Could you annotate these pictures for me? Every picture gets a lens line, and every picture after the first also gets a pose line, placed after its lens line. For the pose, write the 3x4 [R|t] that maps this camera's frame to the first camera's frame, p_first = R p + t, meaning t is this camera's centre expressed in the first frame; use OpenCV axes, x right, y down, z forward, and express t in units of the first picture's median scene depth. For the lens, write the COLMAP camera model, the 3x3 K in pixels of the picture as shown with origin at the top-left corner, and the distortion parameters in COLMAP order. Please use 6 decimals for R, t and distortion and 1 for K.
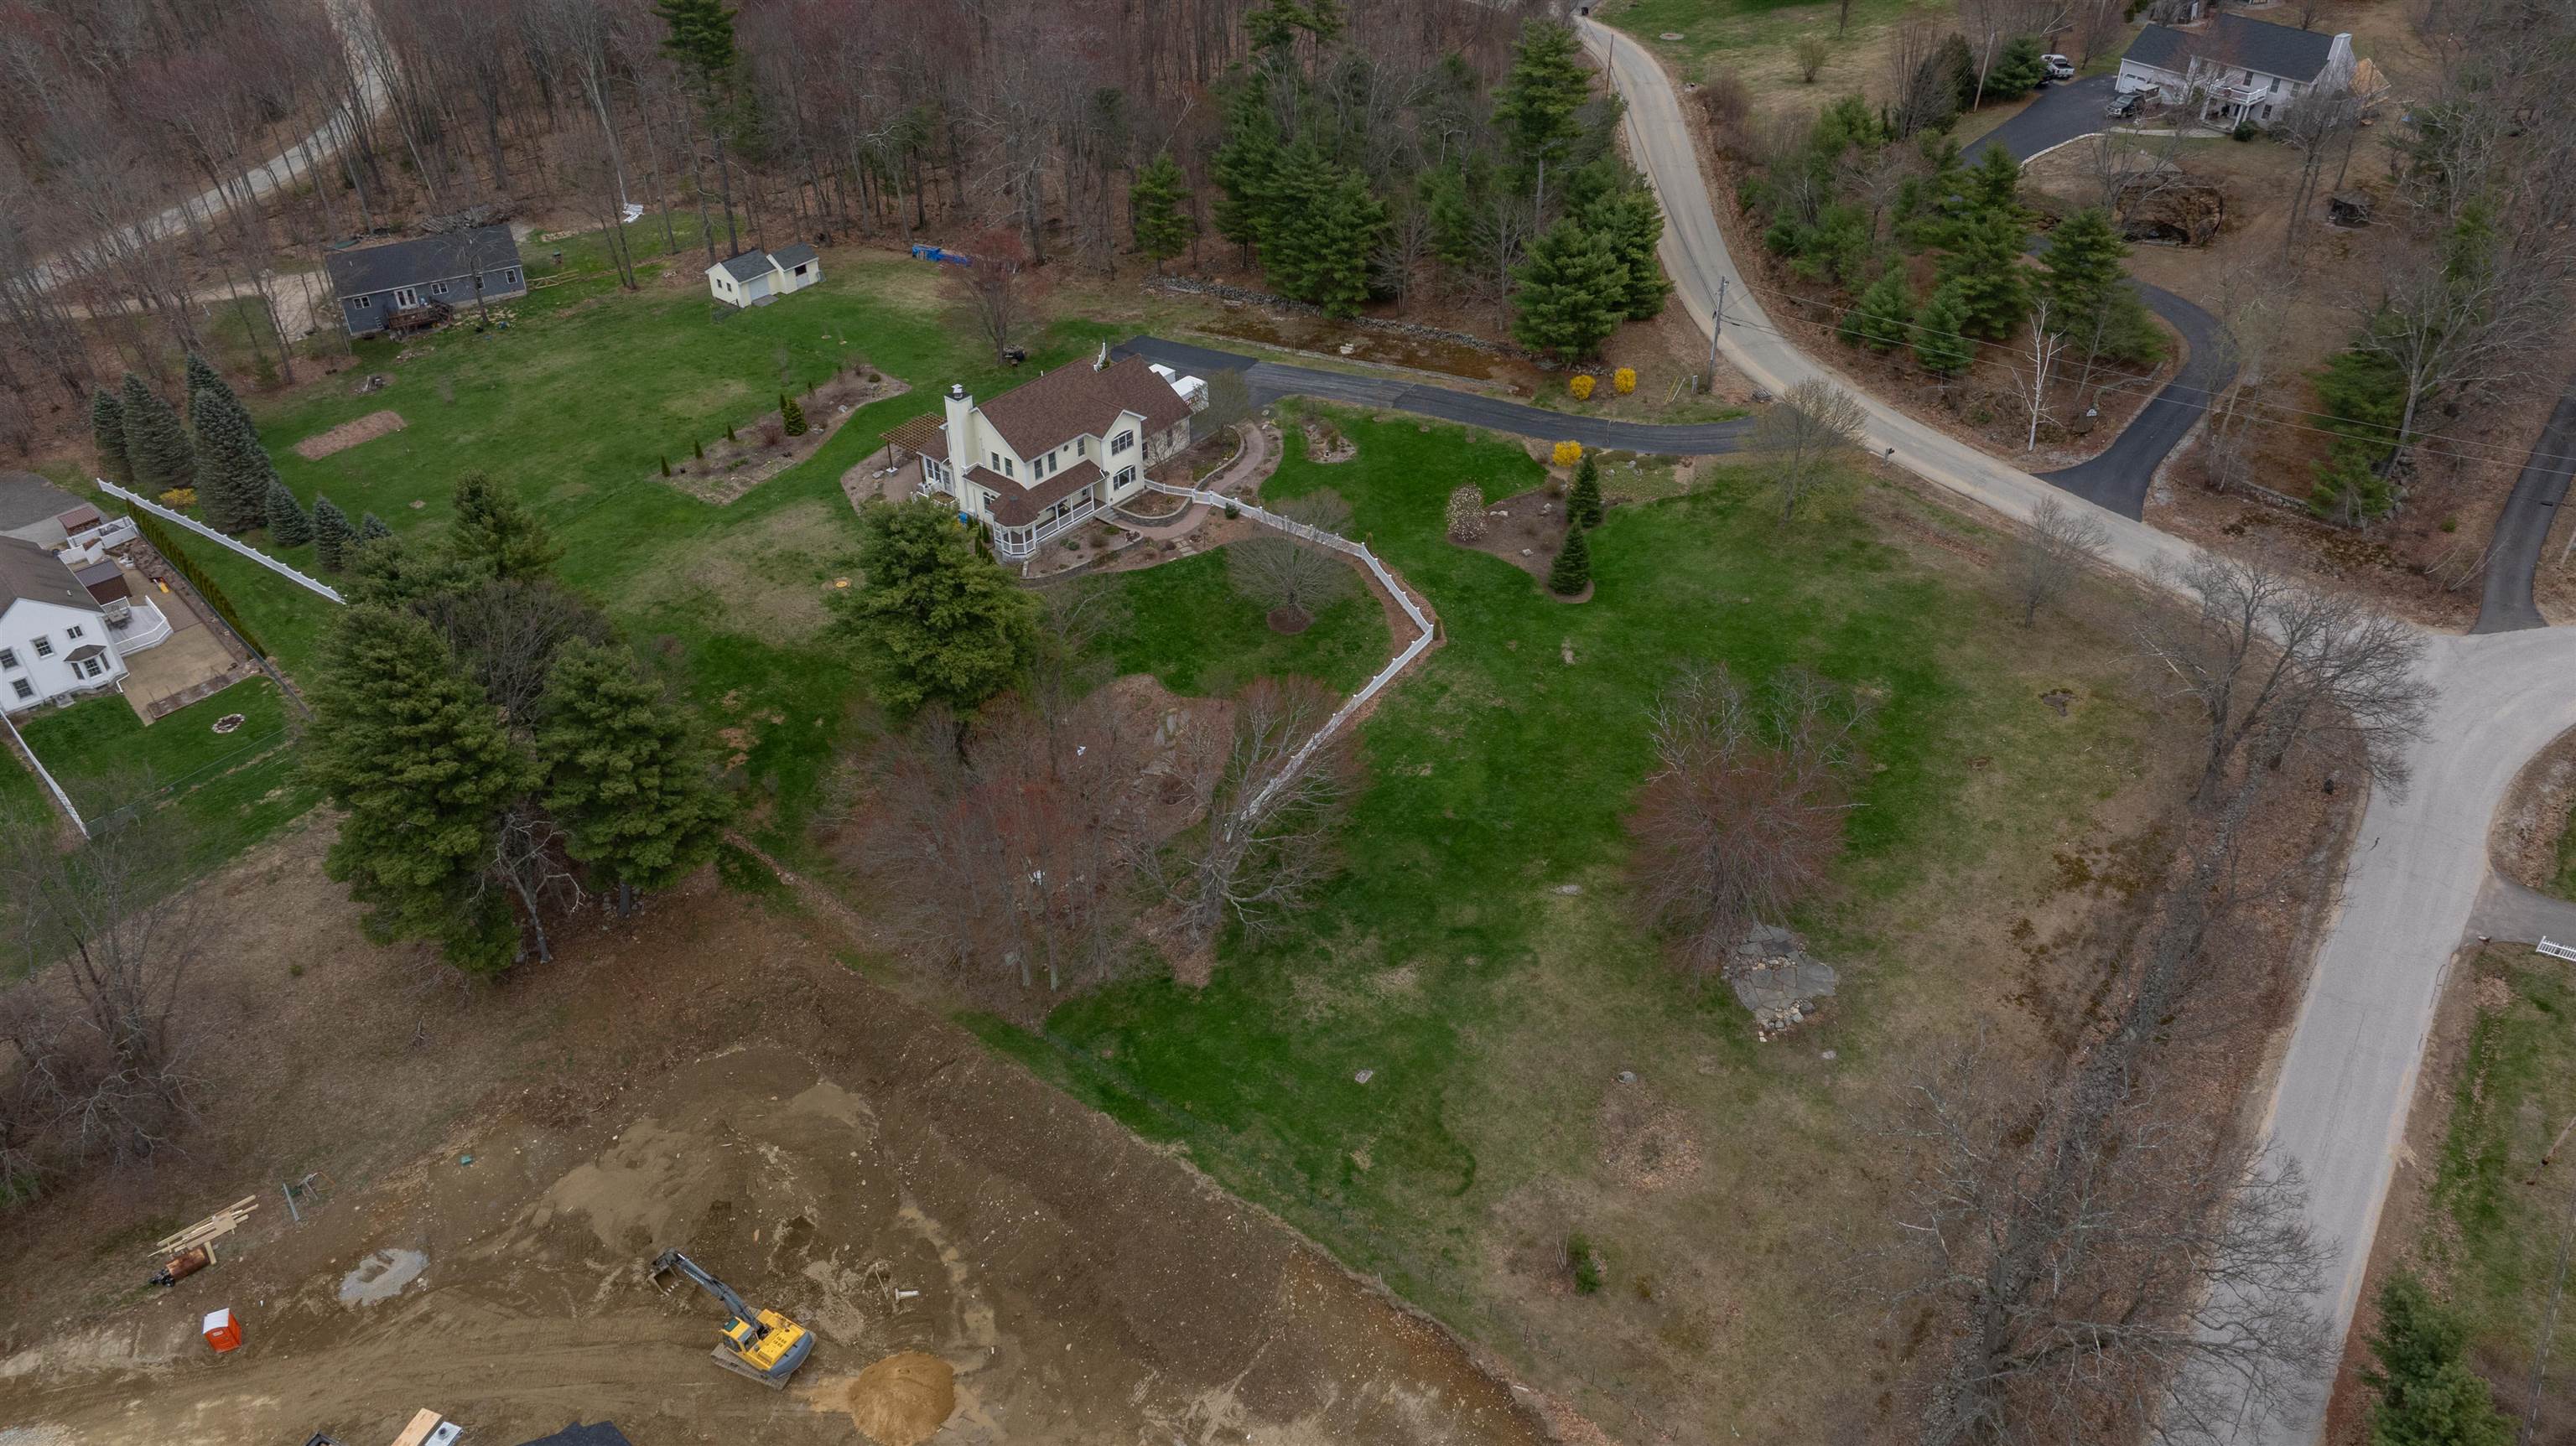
lens RADIAL K [[1782.3, 0, 1295.6], [0, 1782.3, 715.5], [0, 0, 1]] dist [-0.032481, 0.025557]
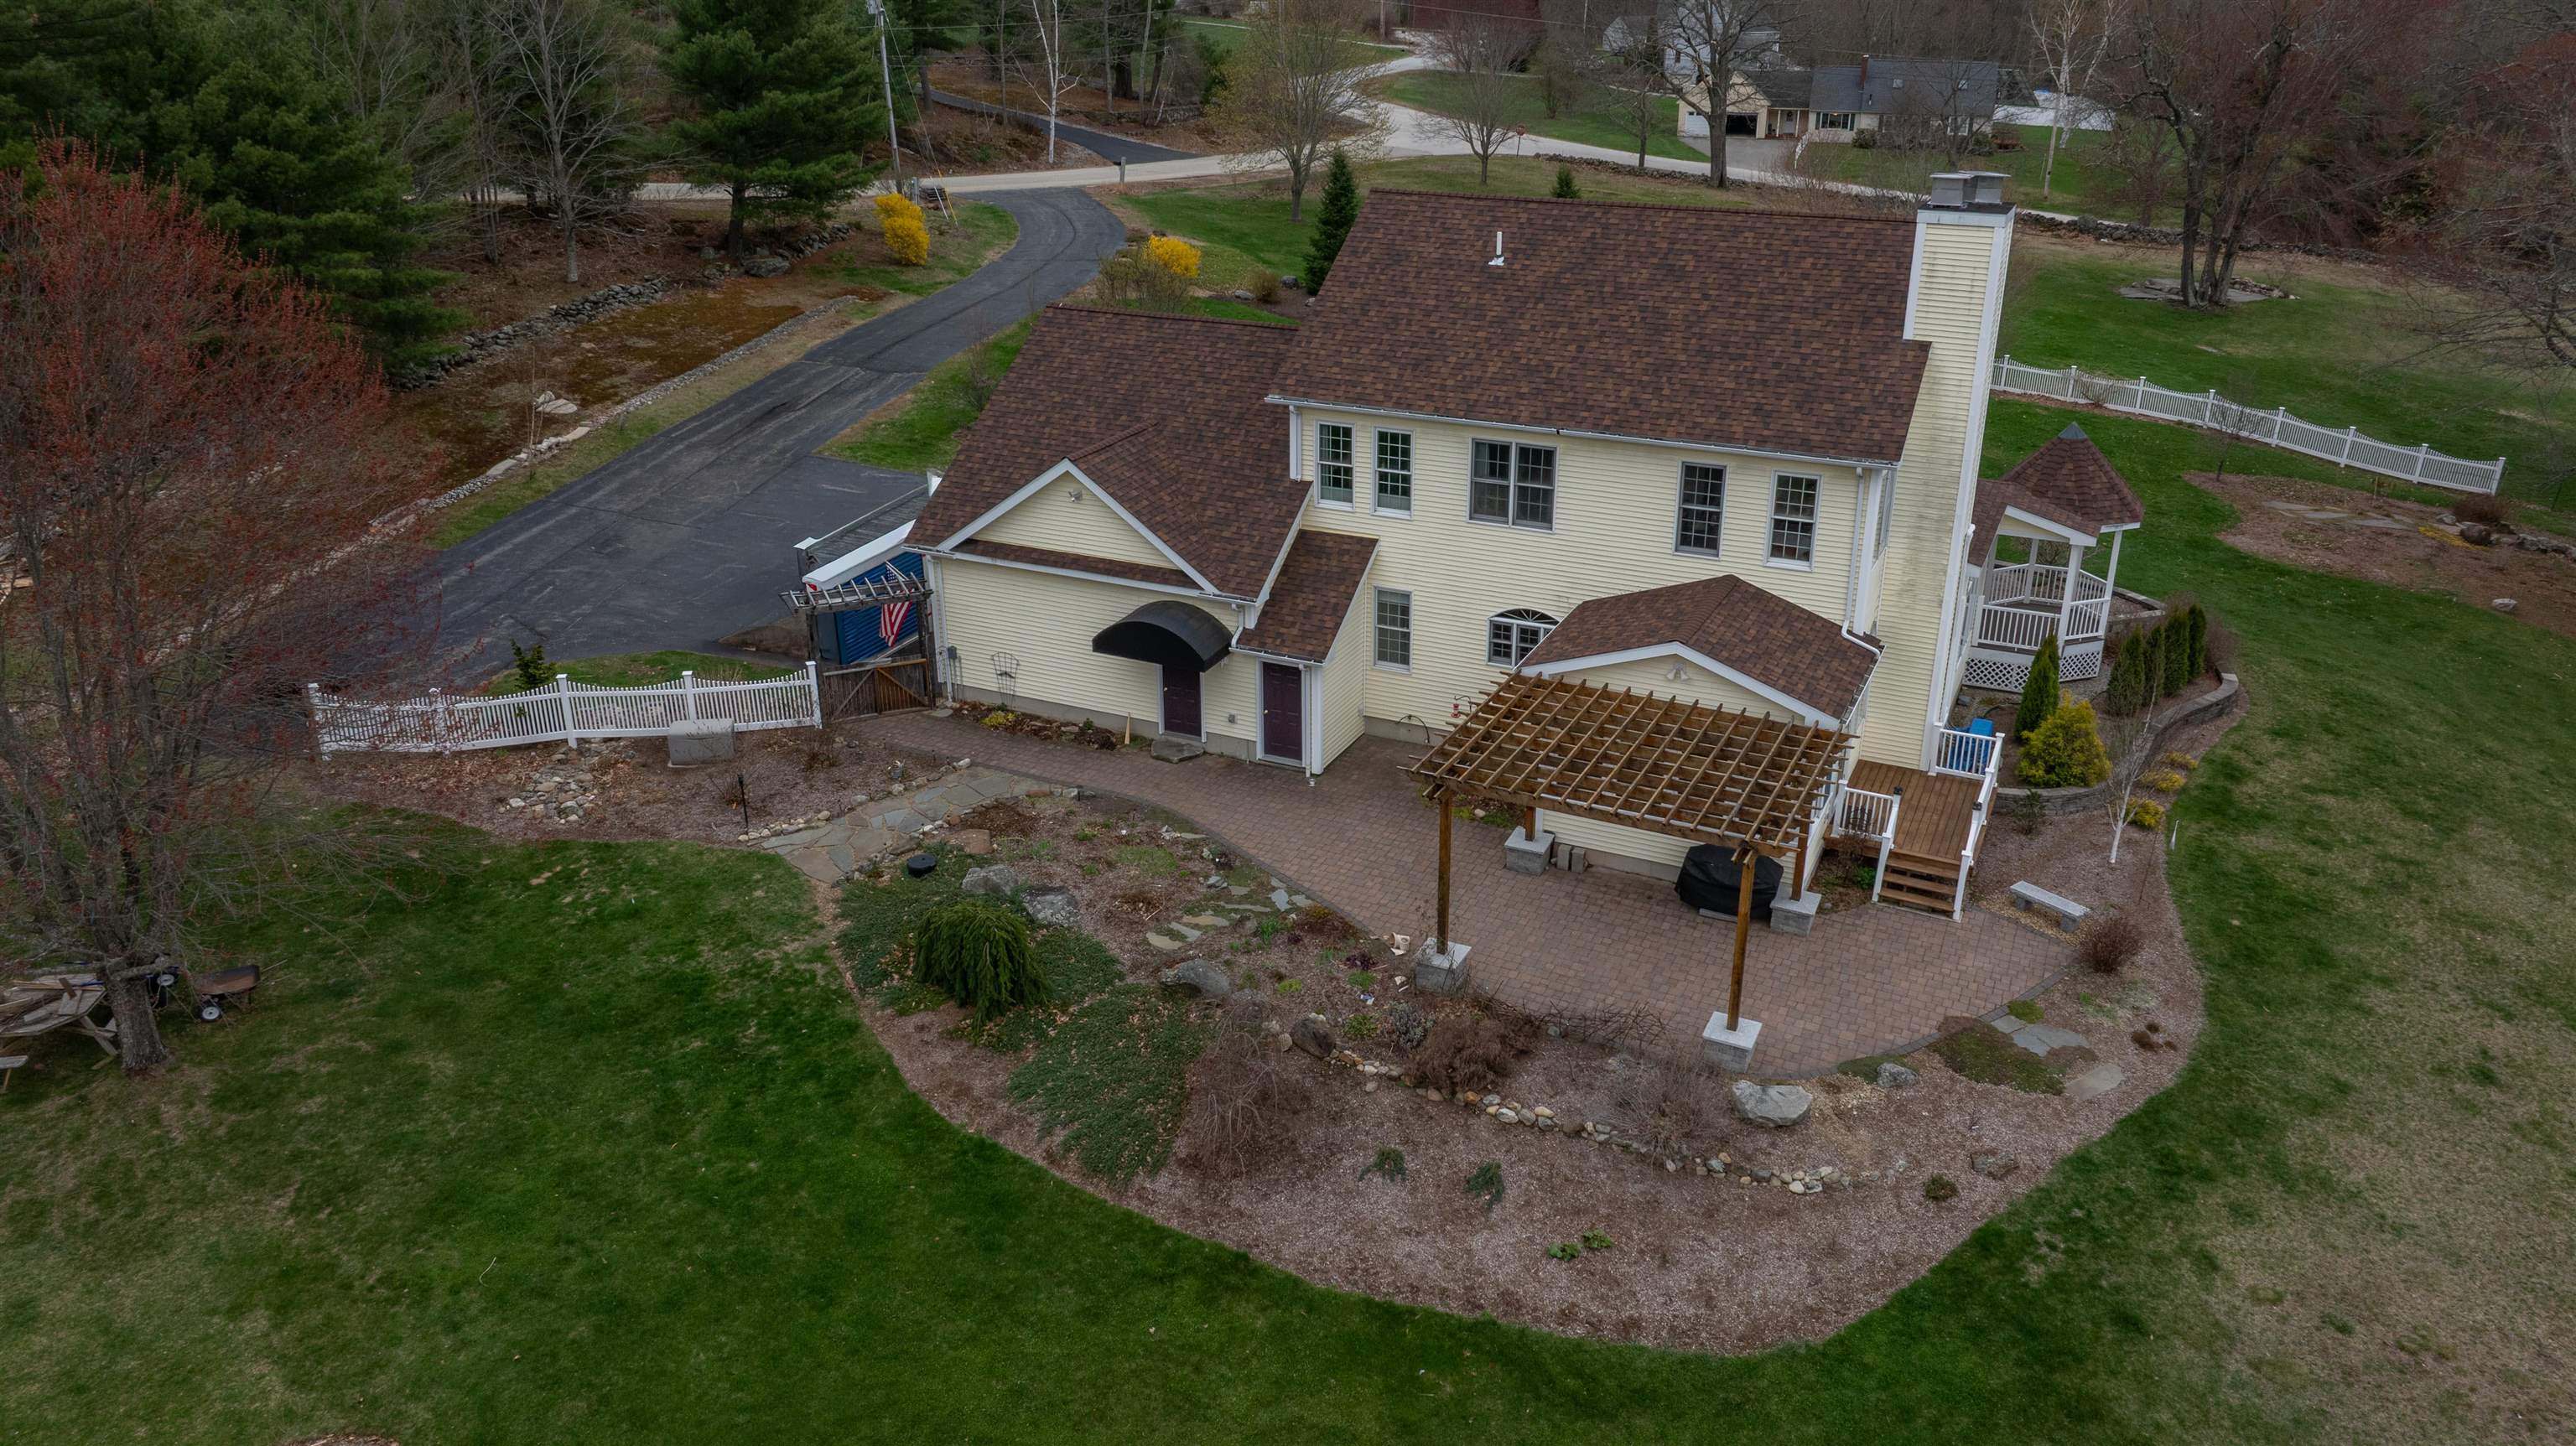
lens RADIAL K [[1782.3, 0, 1294.0], [0, 1782.3, 723.0], [0, 0, 1]] dist [-0.032481, 0.025557]
pose [[-0.227256, -0.387415, 0.893457, -0.377871], [0.578482, 0.684345, 0.443881, -0.272475], [-0.783399, 0.617723, 0.068591, 1.052102]]
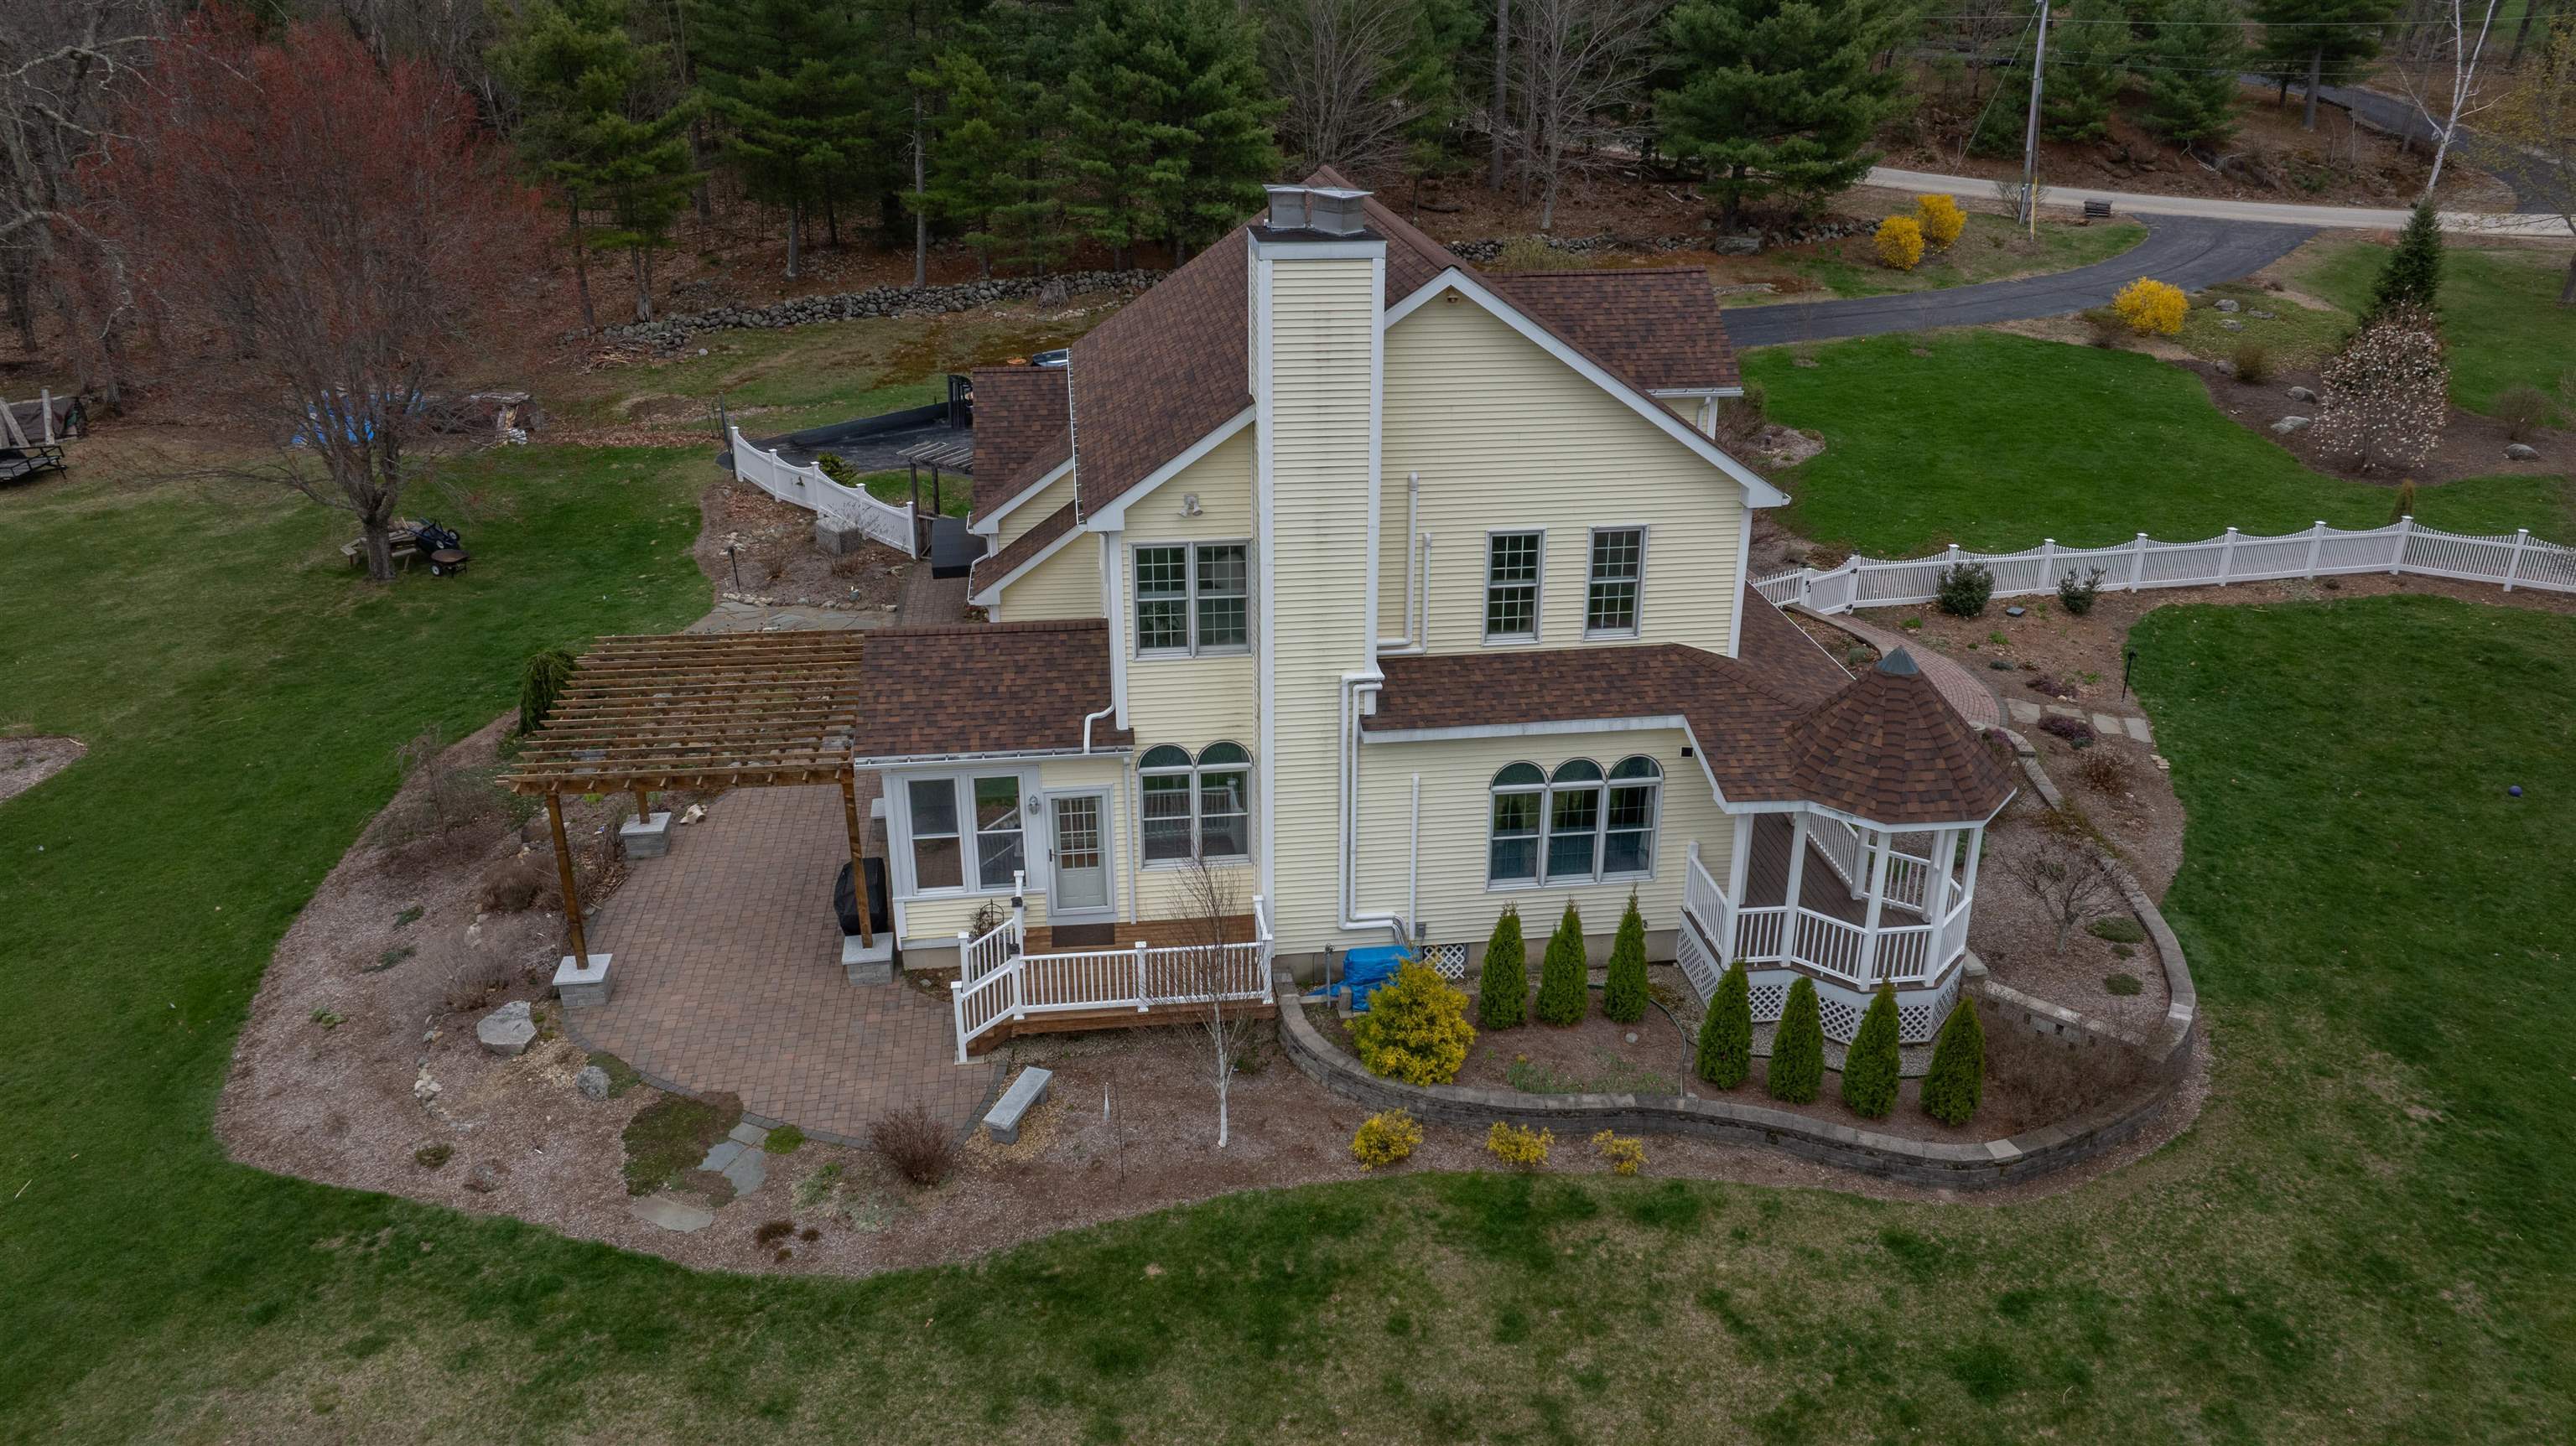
lens RADIAL K [[1782.3, 0, 1298.7], [0, 1782.3, 711.1], [0, 0, 1]] dist [-0.032481, 0.025557]
pose [[0.688409, -0.285867, 0.666613, -0.302068], [0.428611, 0.901757, -0.055921, -0.127370], [-0.585137, 0.324214, 0.743303, 0.861813]]
